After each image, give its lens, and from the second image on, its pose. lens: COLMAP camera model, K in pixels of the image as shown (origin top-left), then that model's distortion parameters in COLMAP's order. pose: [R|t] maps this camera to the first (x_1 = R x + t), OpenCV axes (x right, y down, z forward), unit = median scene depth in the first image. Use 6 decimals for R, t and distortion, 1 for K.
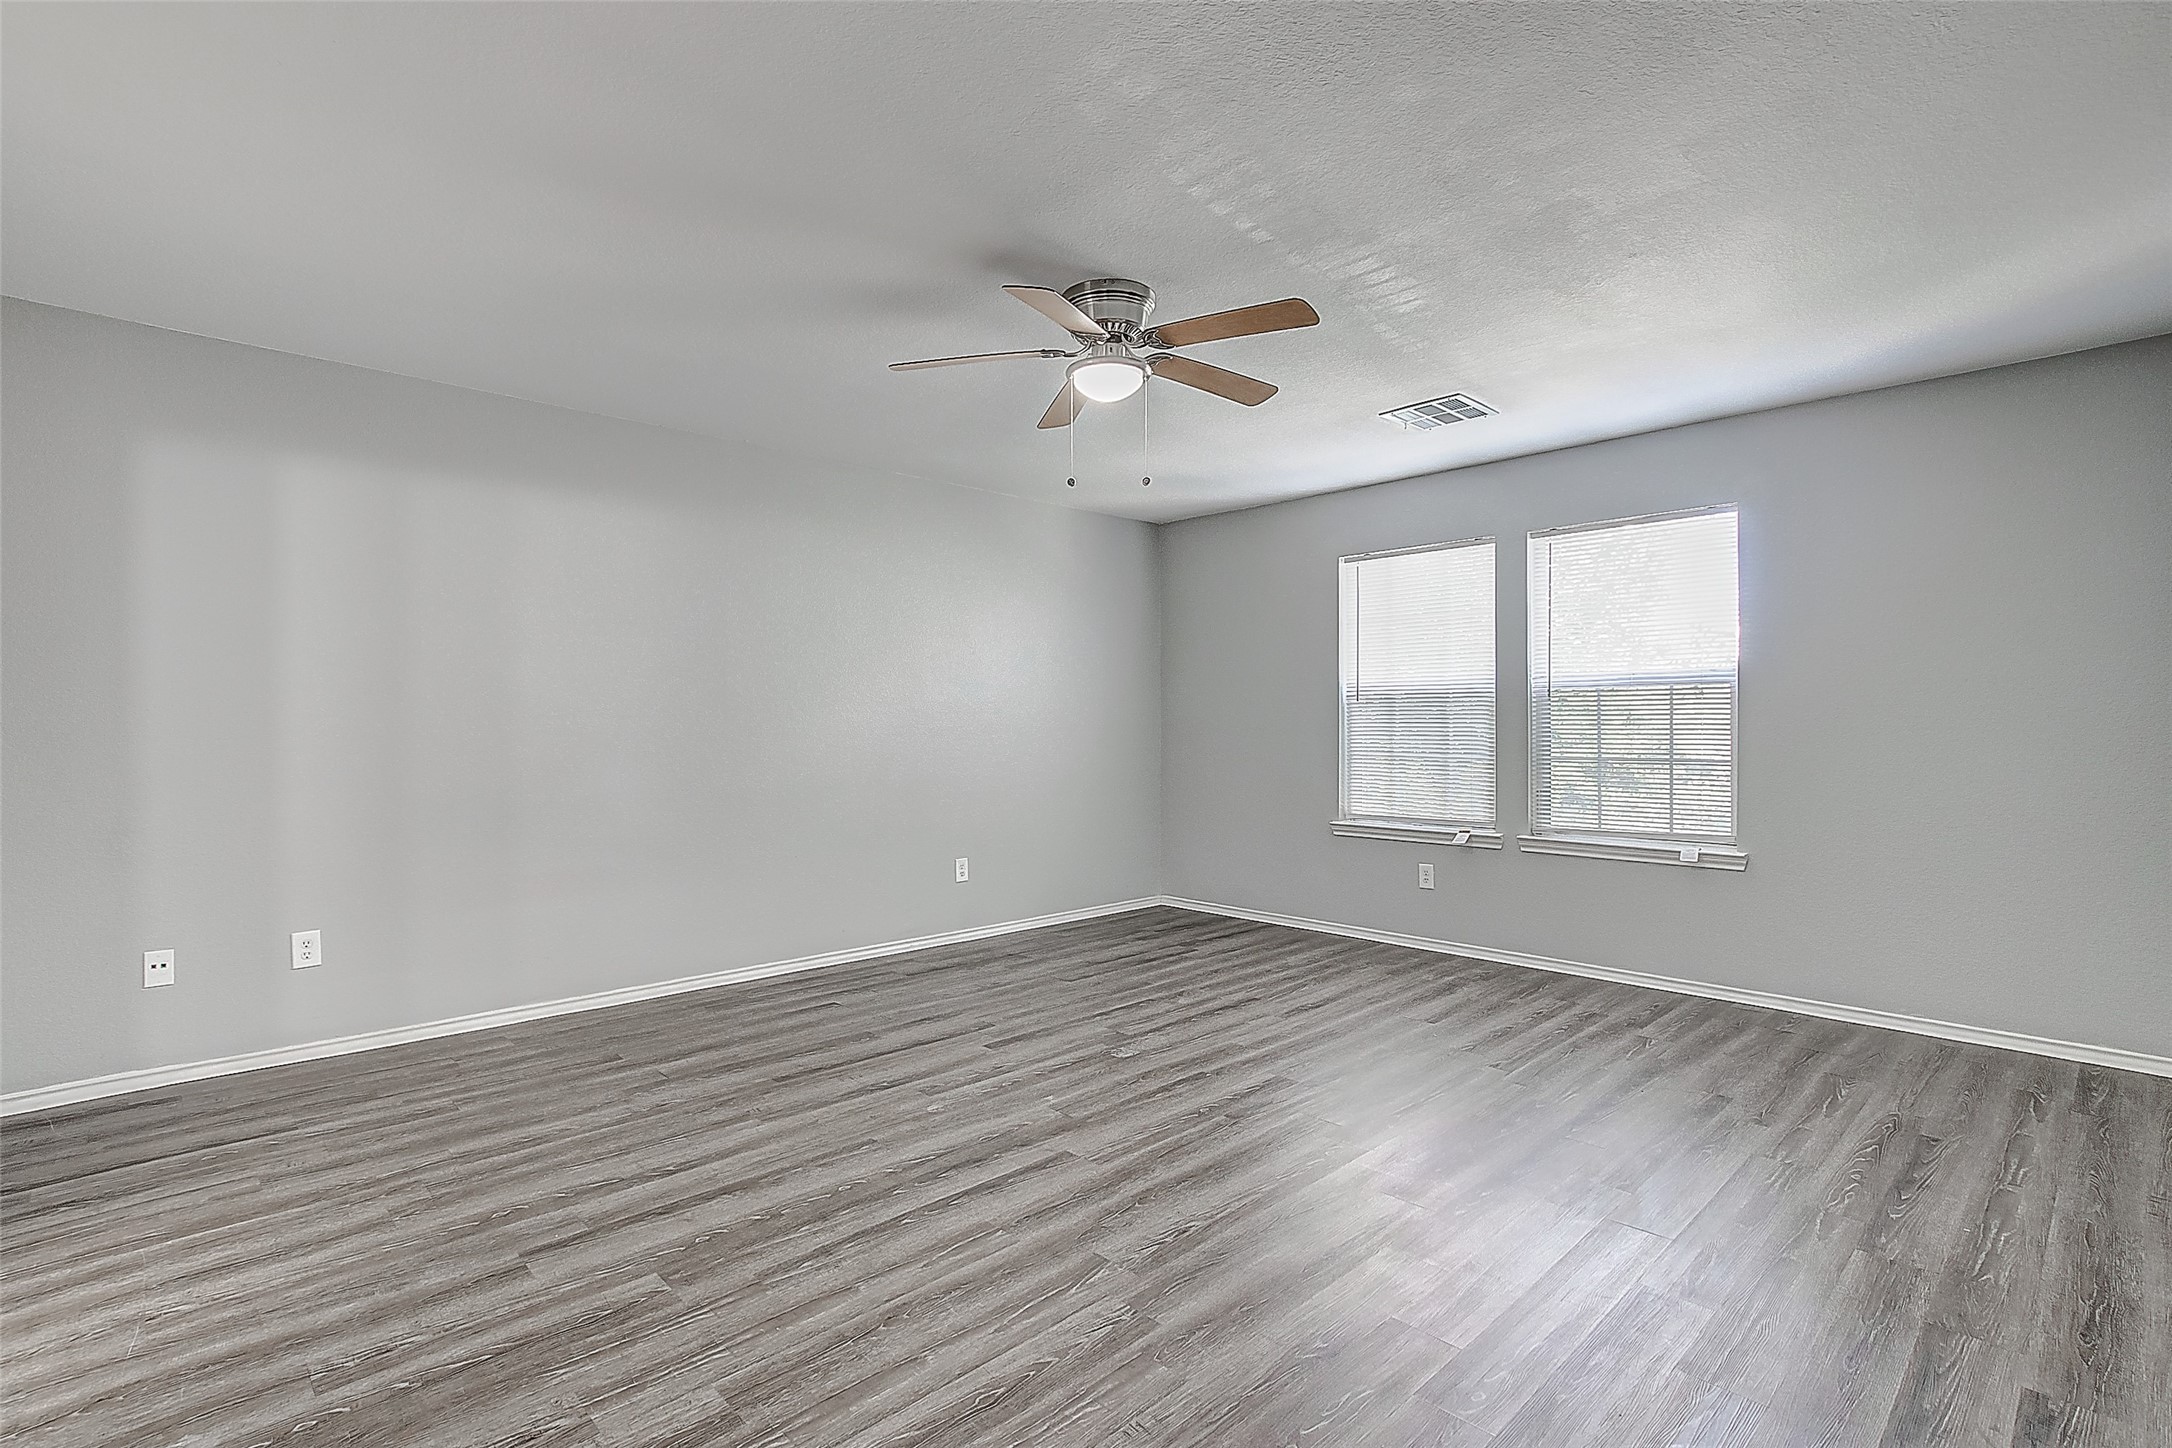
lens RADIAL K [[1034.4, 0, 1080.7], [0, 1034.4, 722.9], [0, 0, 1]] dist [0.004668, 0.004114]
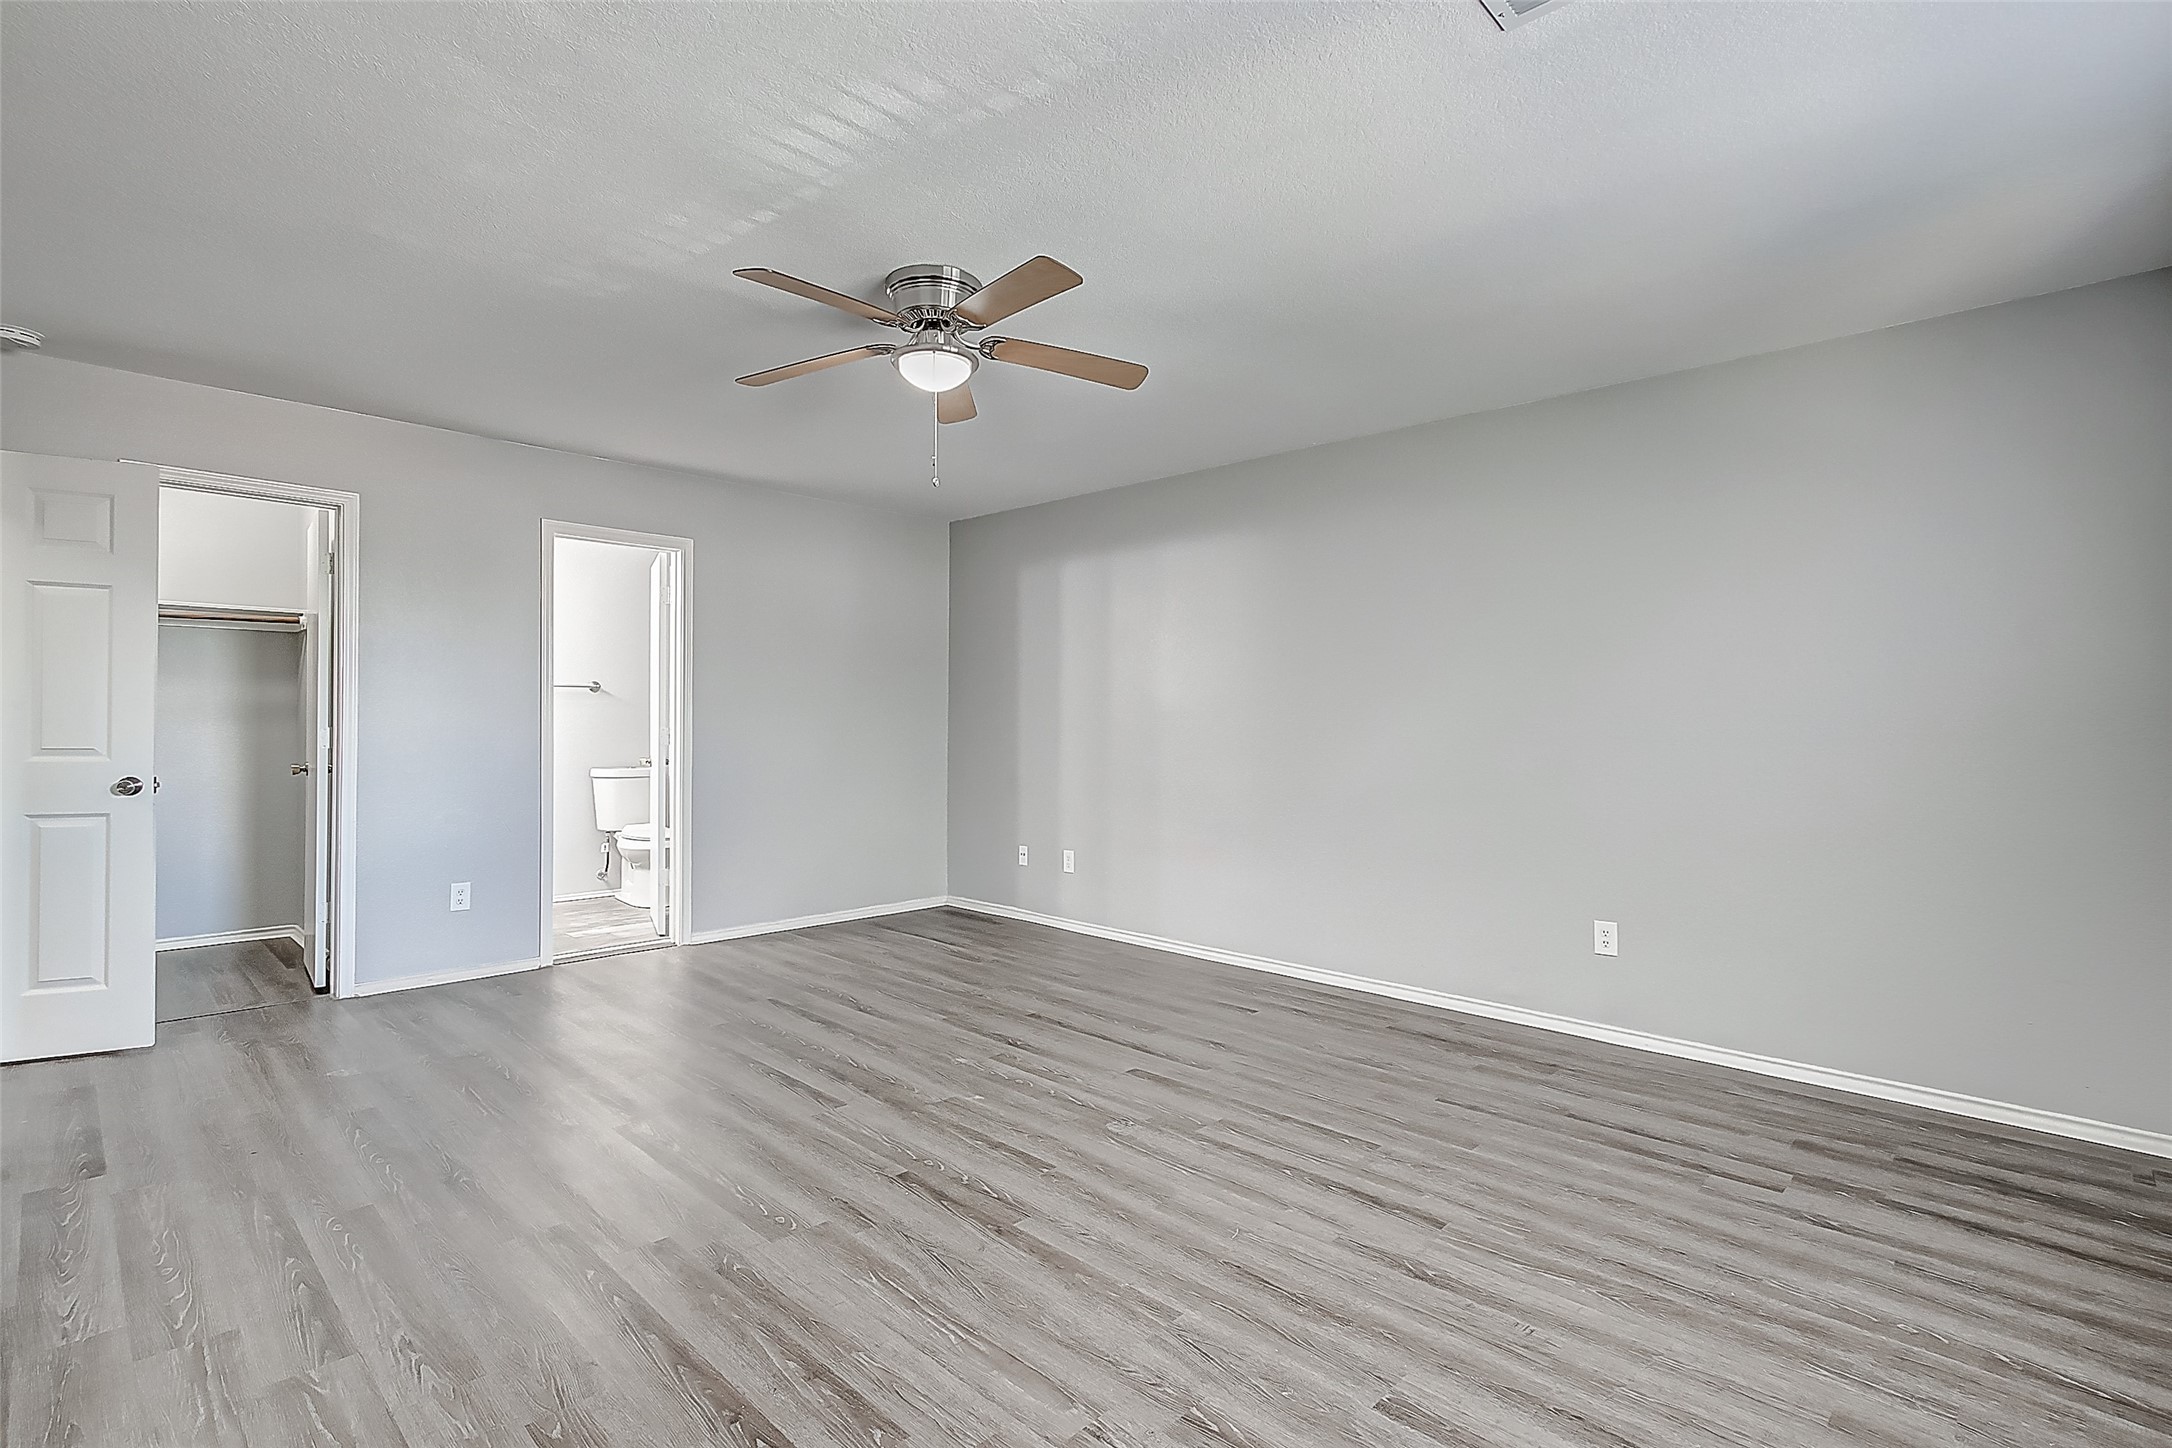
lens RADIAL K [[1034.4, 0, 1072.6], [0, 1034.4, 730.3], [0, 0, 1]] dist [0.004668, 0.004114]
pose [[0.012623, 0.003567, -0.999914, 0.797380], [-0.004962, 0.999982, 0.003505, 0.004807], [0.999908, 0.004917, 0.012641, 0.890500]]
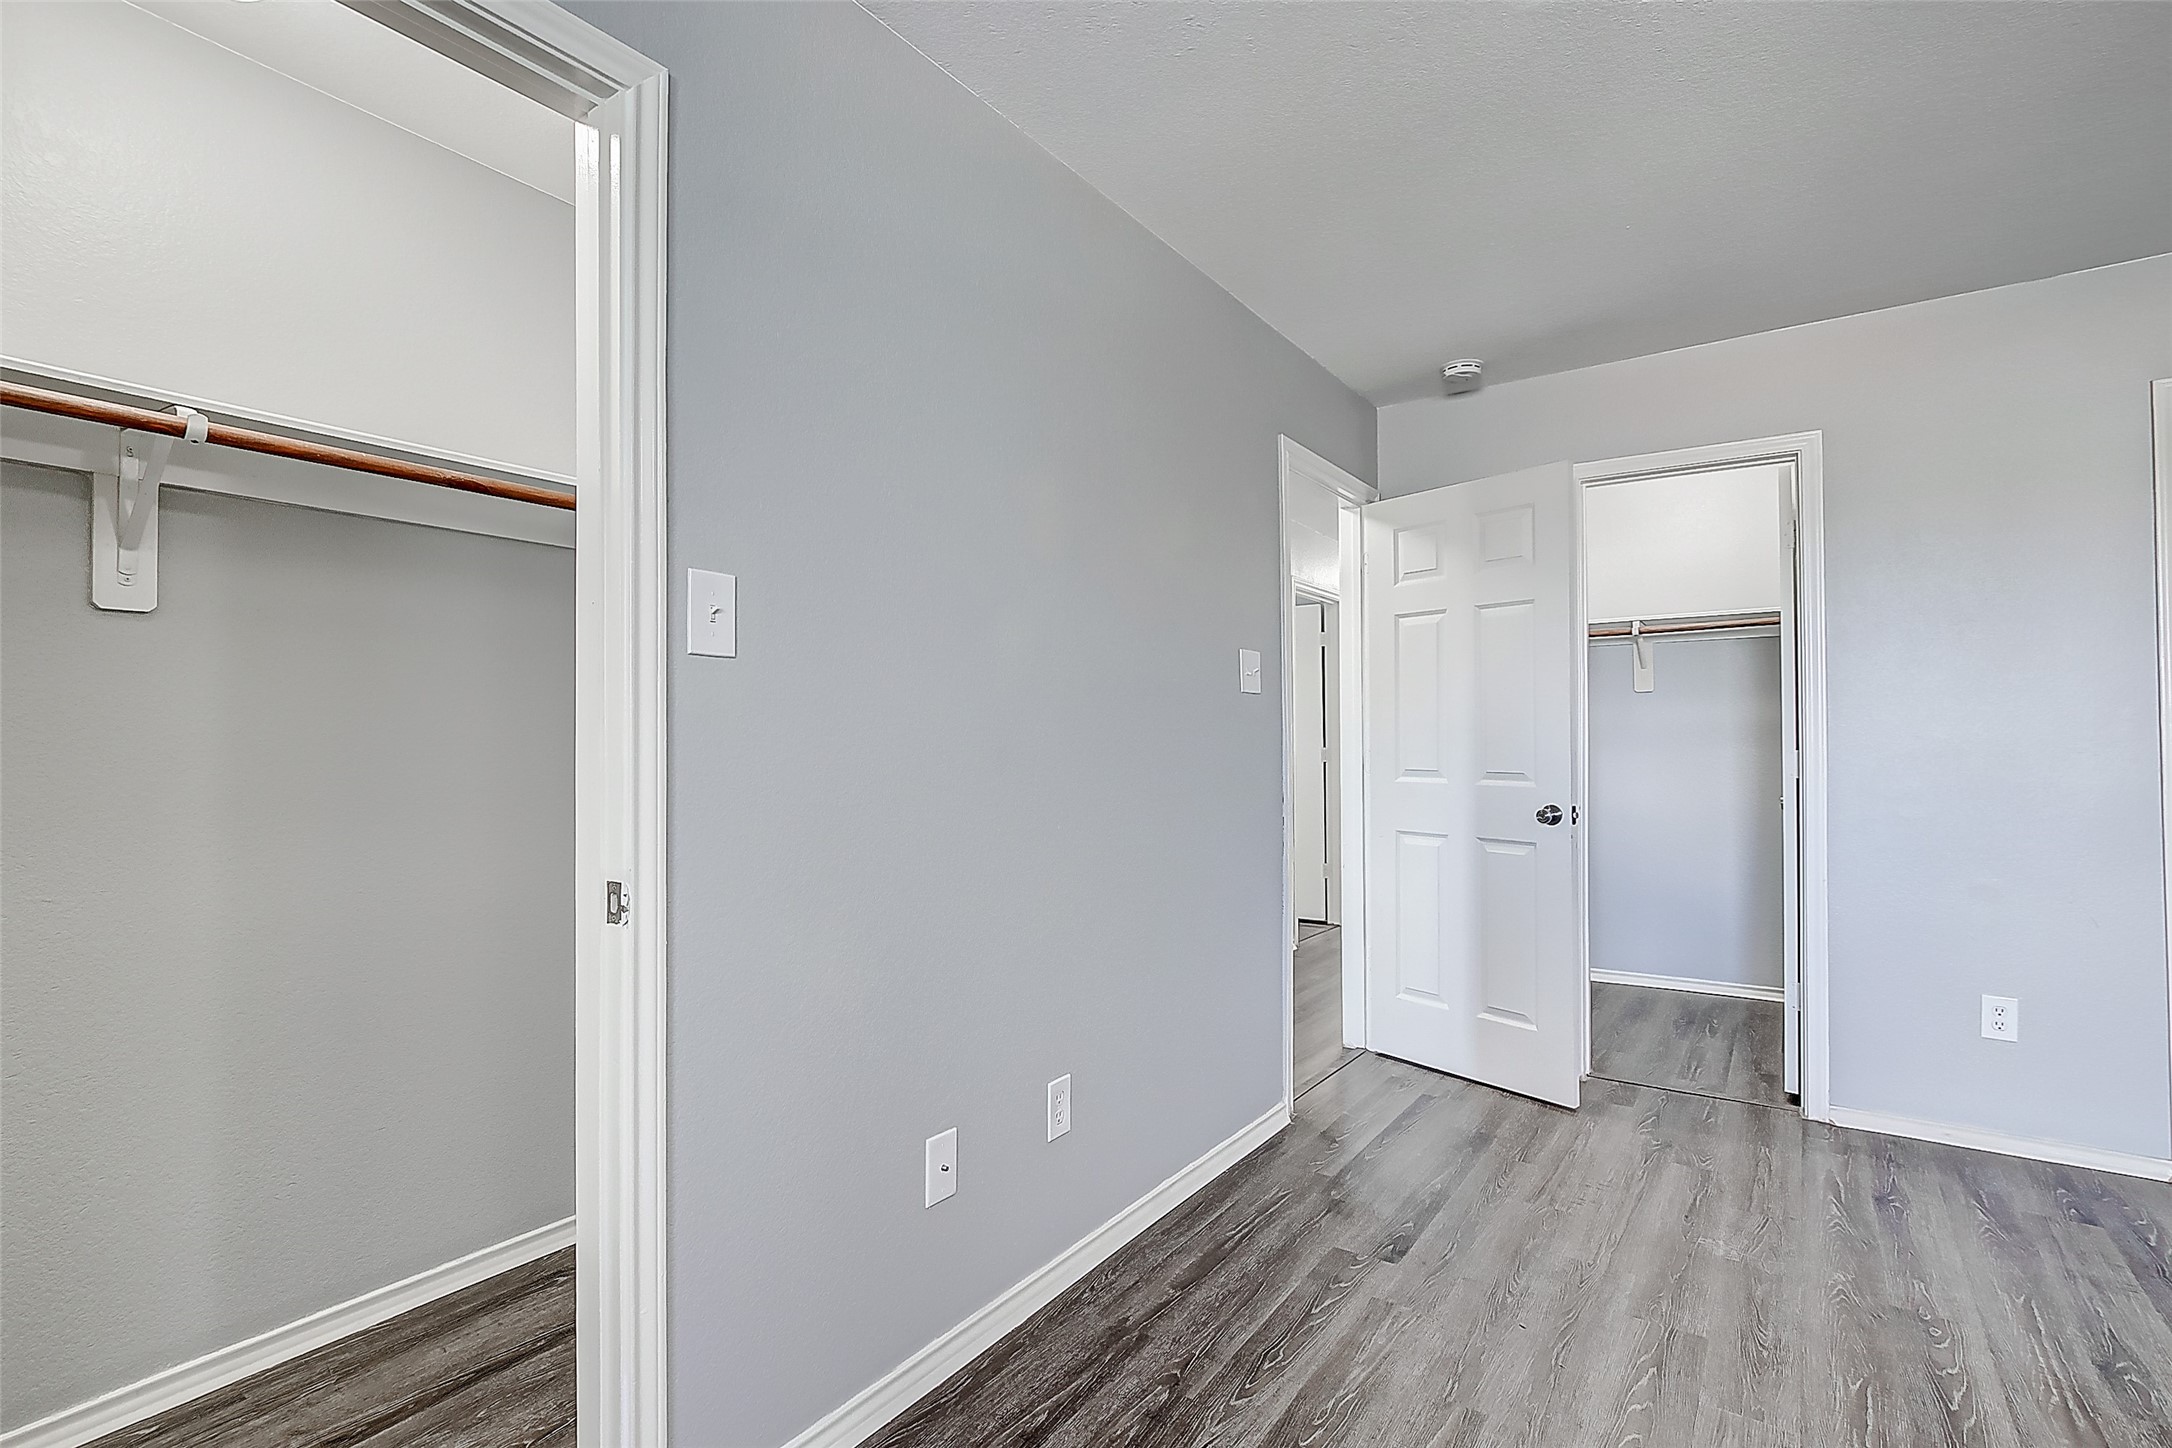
lens RADIAL K [[1034.4, 0, 1072.1], [0, 1034.4, 728.1], [0, 0, 1]] dist [0.004668, 0.004114]
pose [[-0.980940, -0.000651, -0.194311, 0.530982], [0.002024, 0.999906, -0.013567, 0.002703], [0.194302, -0.013702, -0.980846, 0.840723]]
